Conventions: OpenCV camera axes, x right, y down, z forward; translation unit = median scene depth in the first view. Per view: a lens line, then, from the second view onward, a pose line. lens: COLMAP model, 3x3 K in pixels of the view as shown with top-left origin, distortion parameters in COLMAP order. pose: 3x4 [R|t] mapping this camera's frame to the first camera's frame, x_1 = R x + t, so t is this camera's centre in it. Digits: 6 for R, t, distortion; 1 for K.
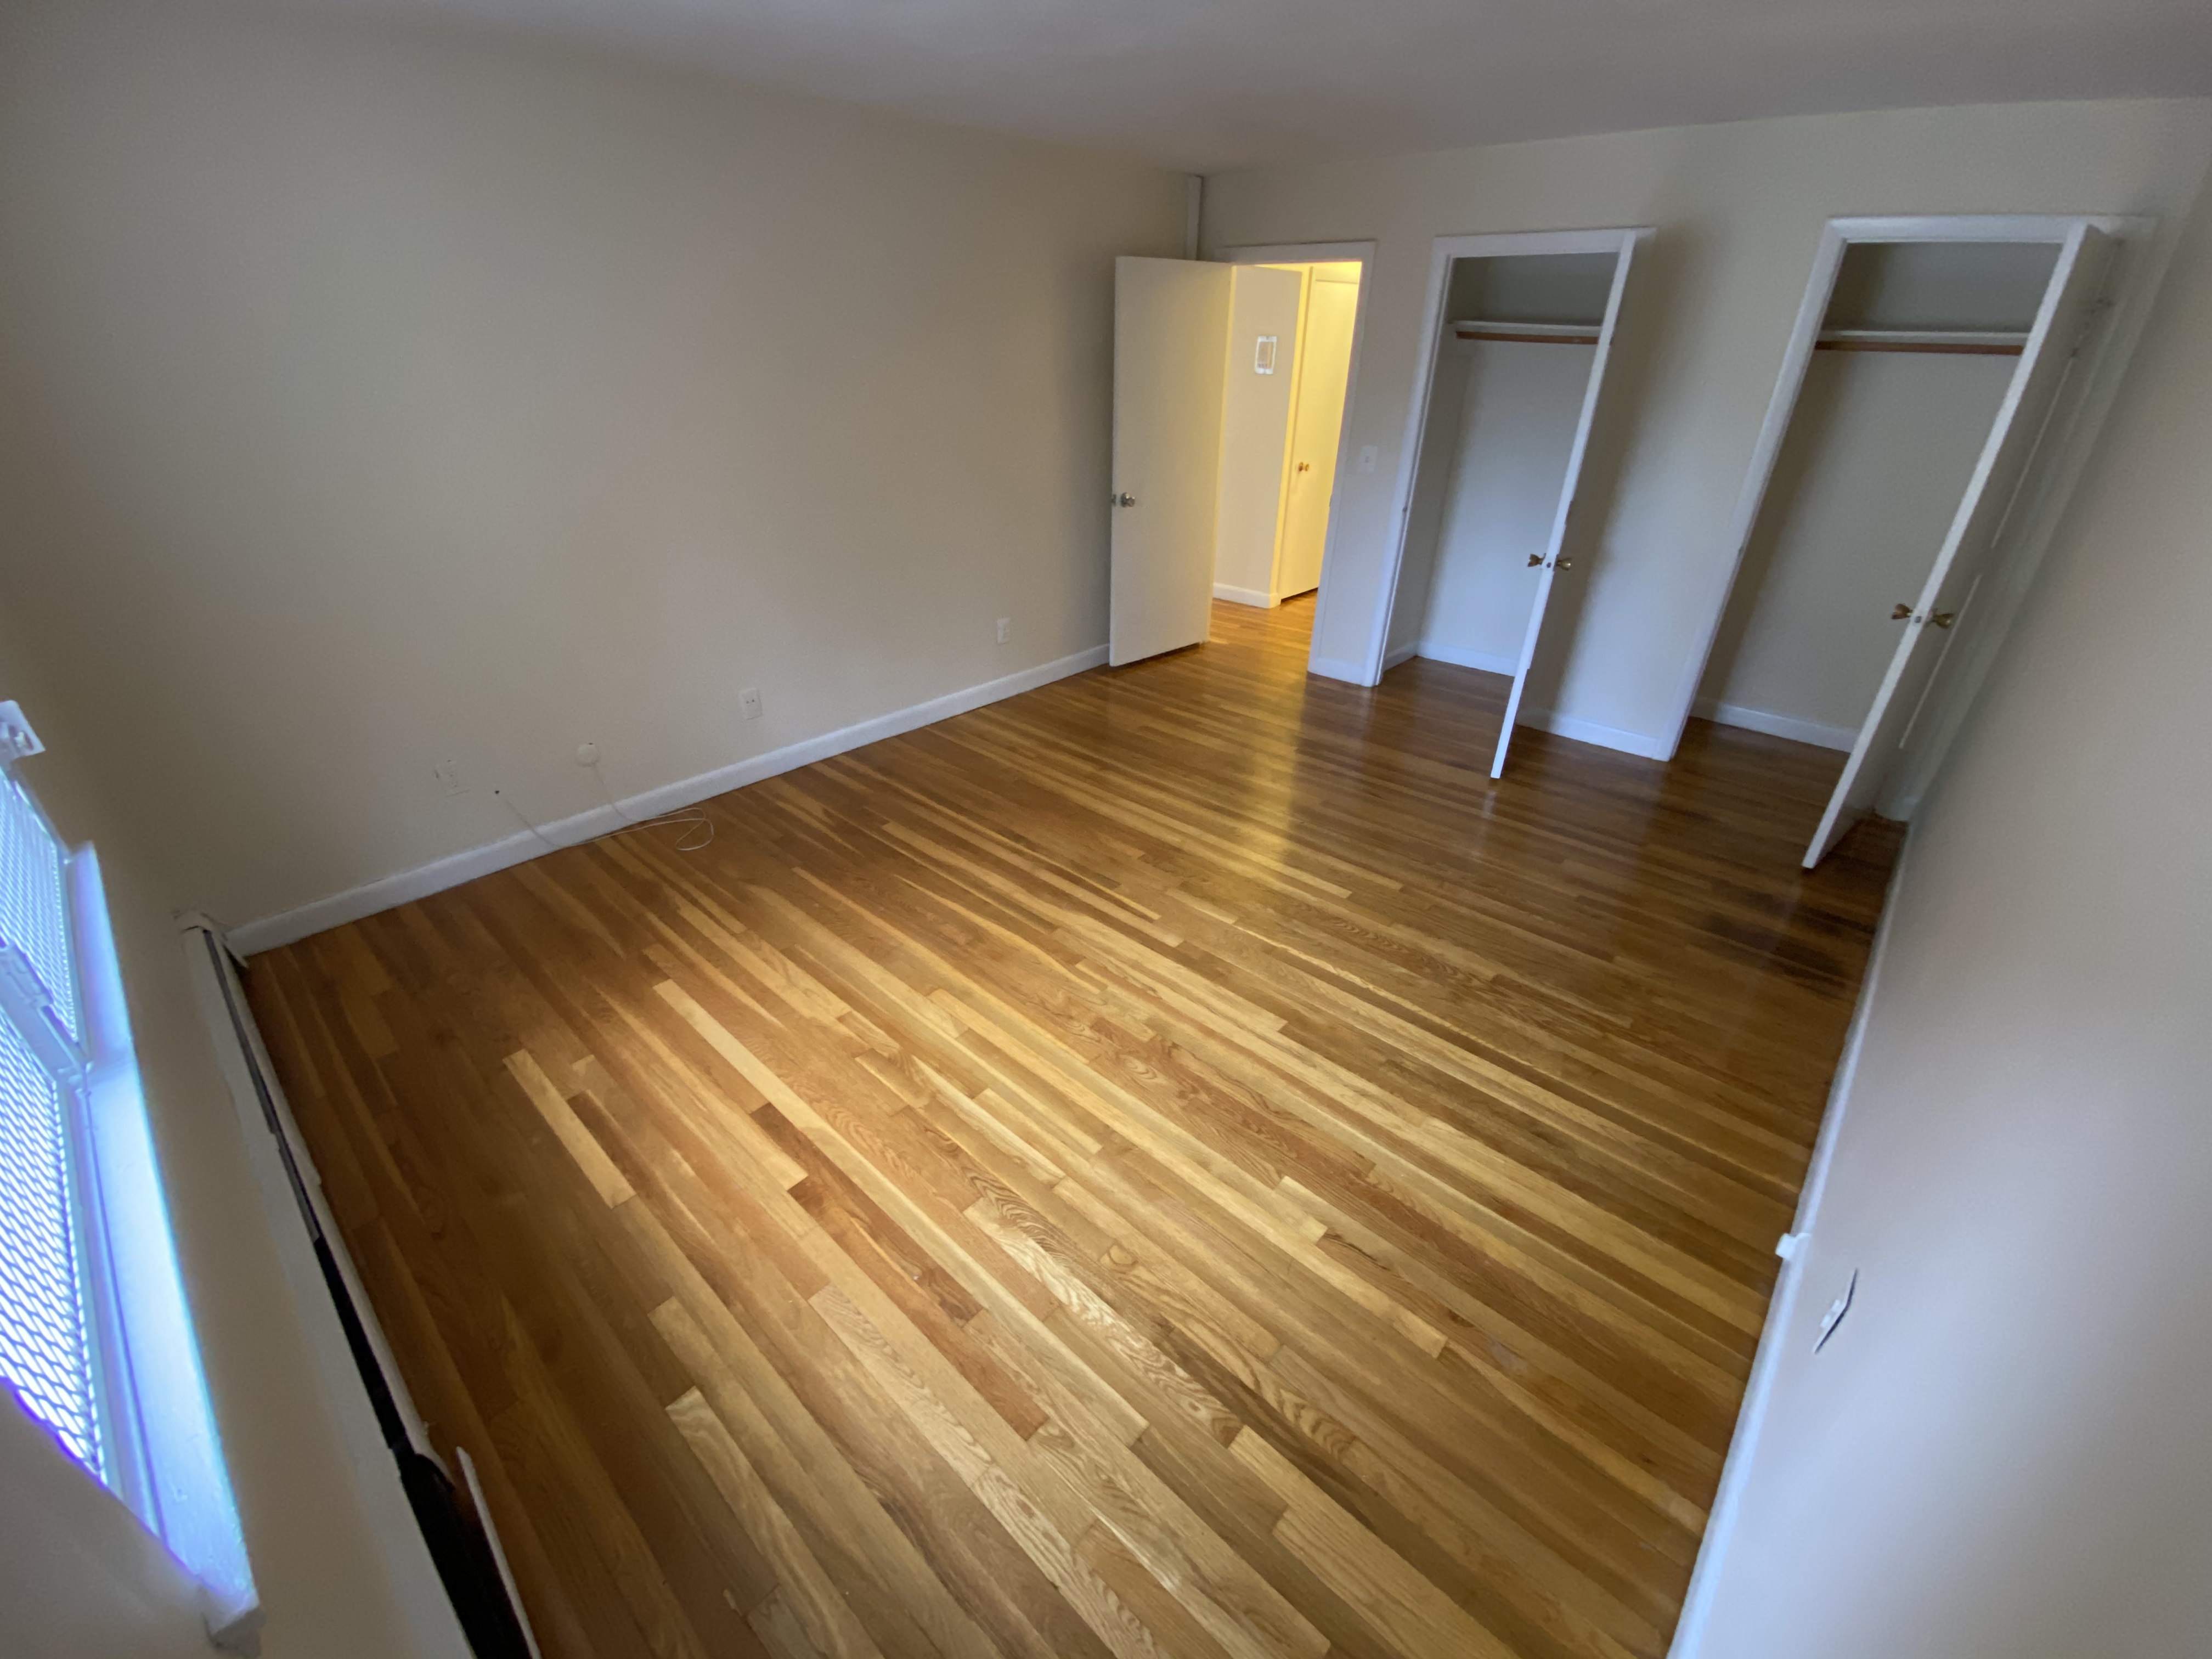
lens RADIAL K [[904.8, 0, 1102.5], [0, 904.8, 829.4], [0, 0, 1]] dist [-0.000842, -0.000360]
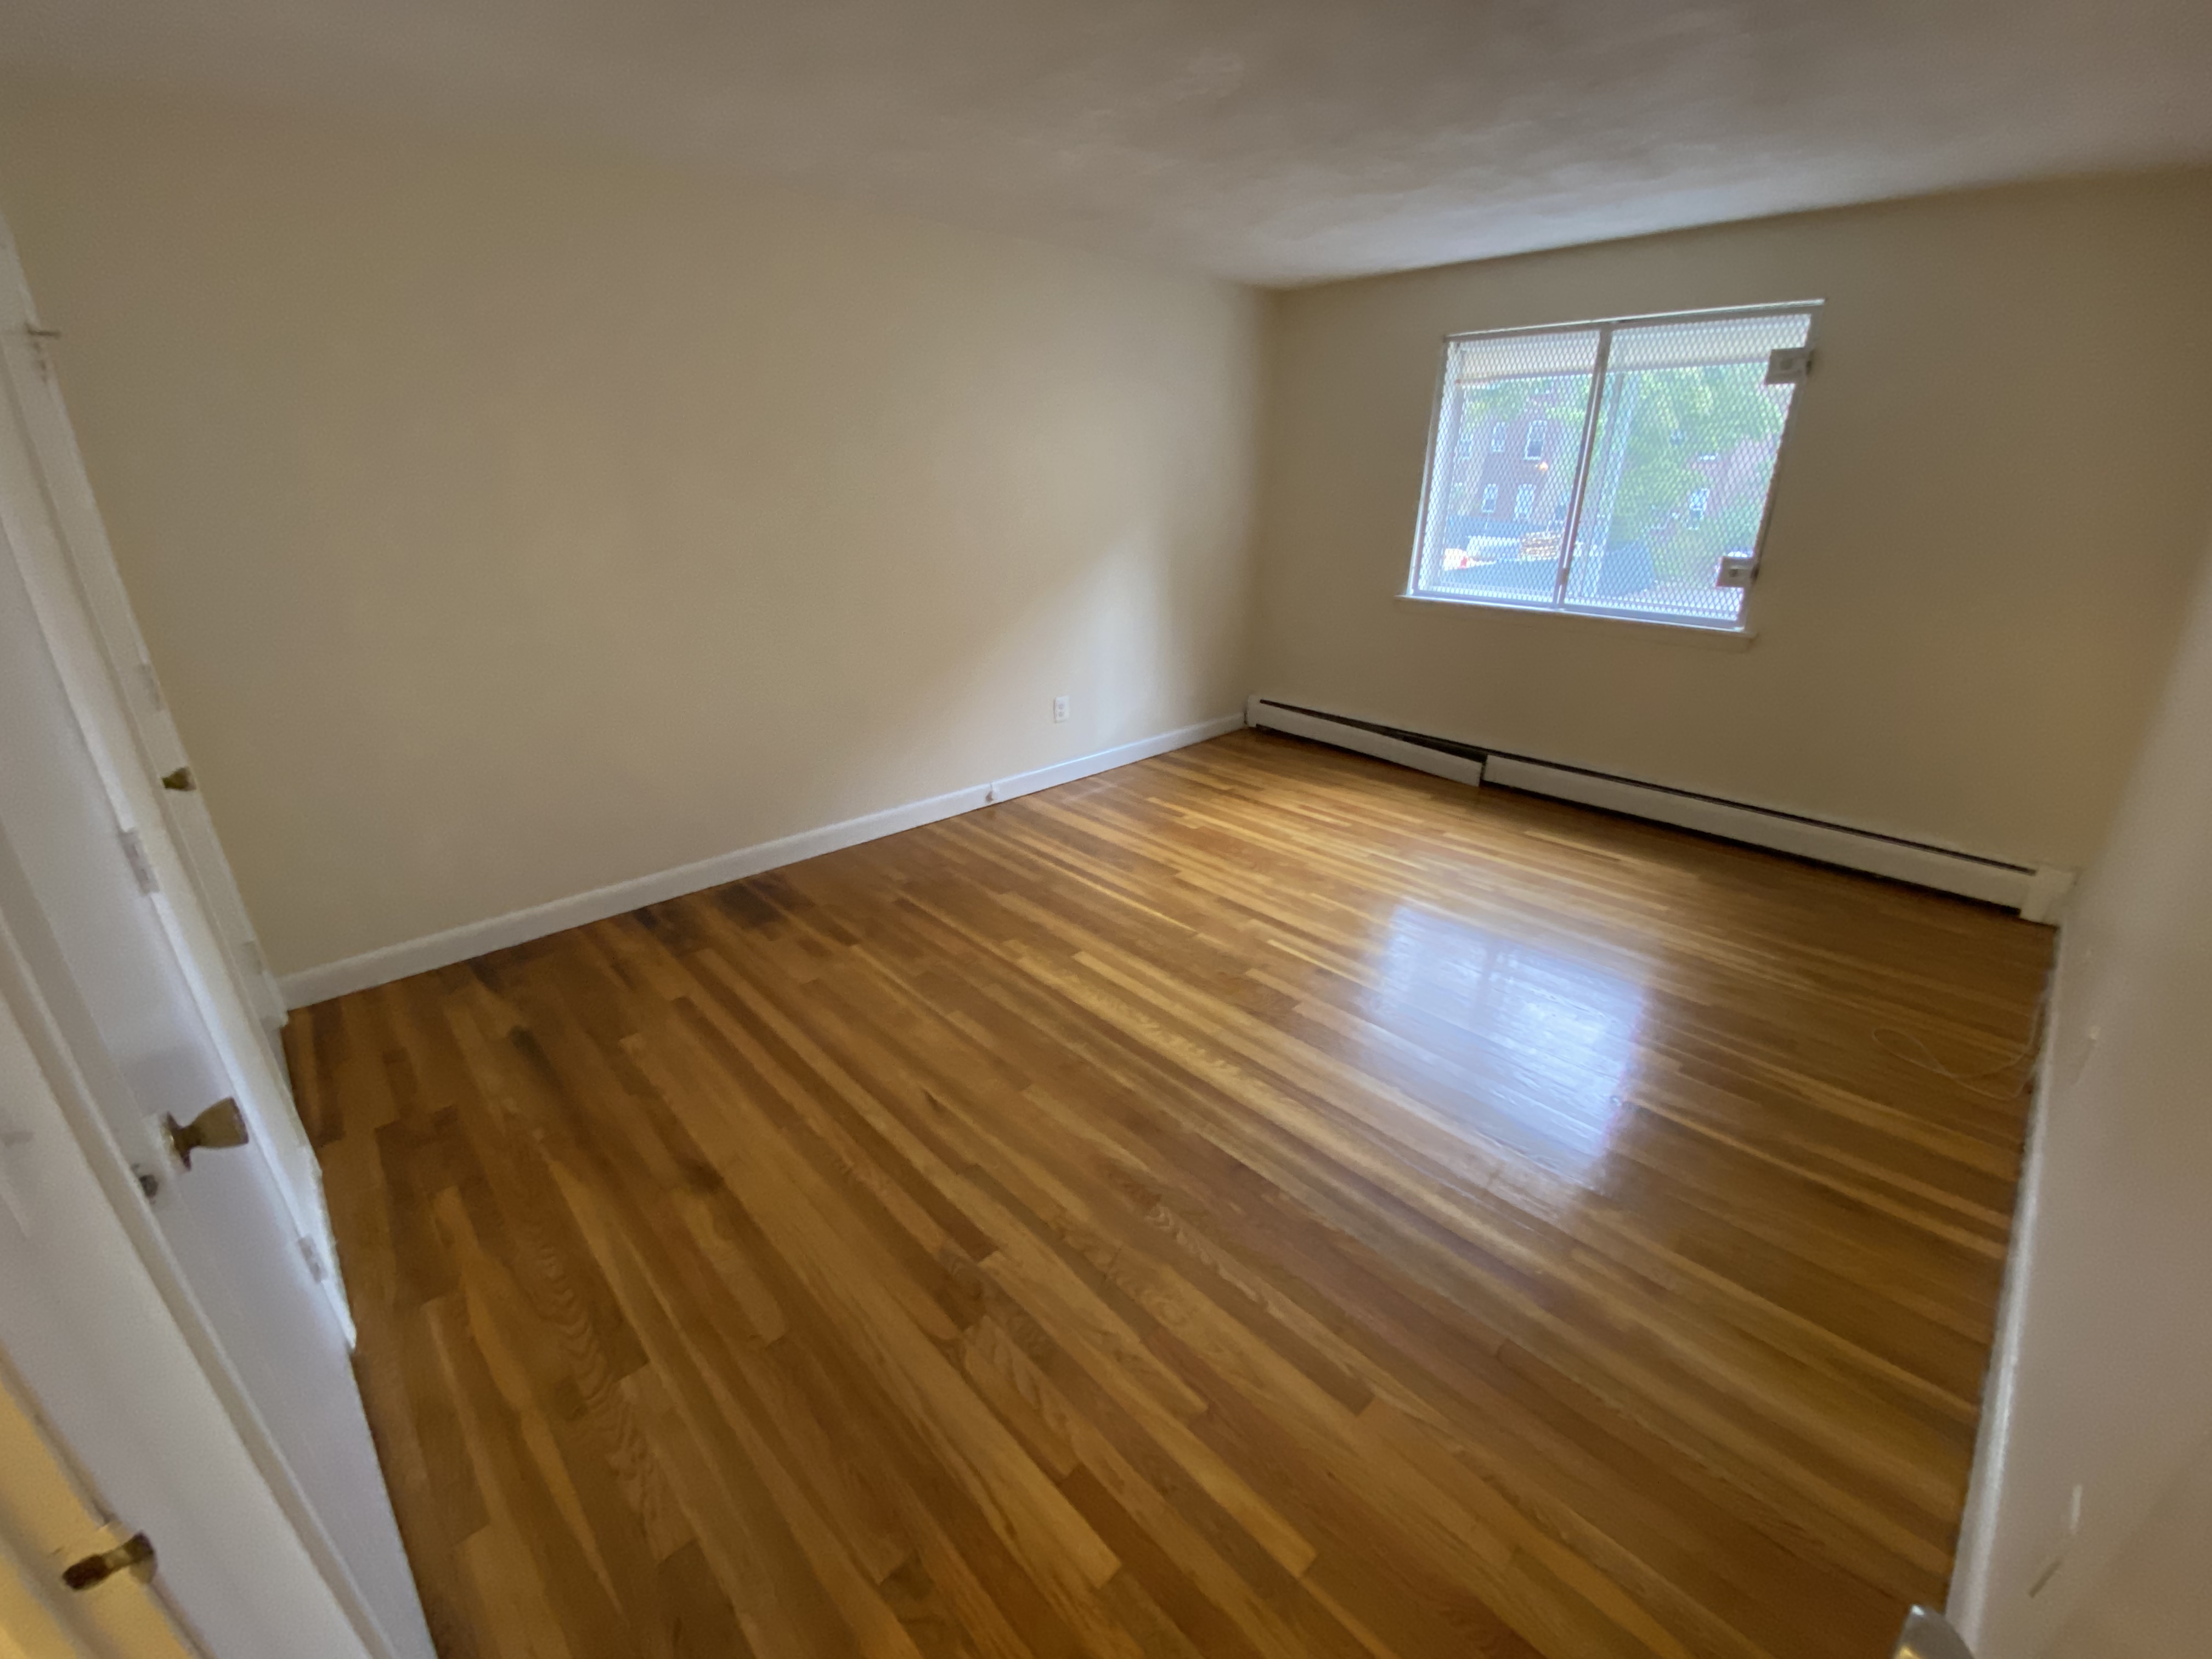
lens RADIAL K [[904.8, 0, 1104.5], [0, 904.8, 826.1], [0, 0, 1]] dist [-0.000842, -0.000360]
pose [[-0.997445, -0.028956, 0.065307, 0.210582], [0.032351, 0.631984, 0.774306, -0.899620], [-0.063694, 0.774440, -0.629433, 1.756167]]
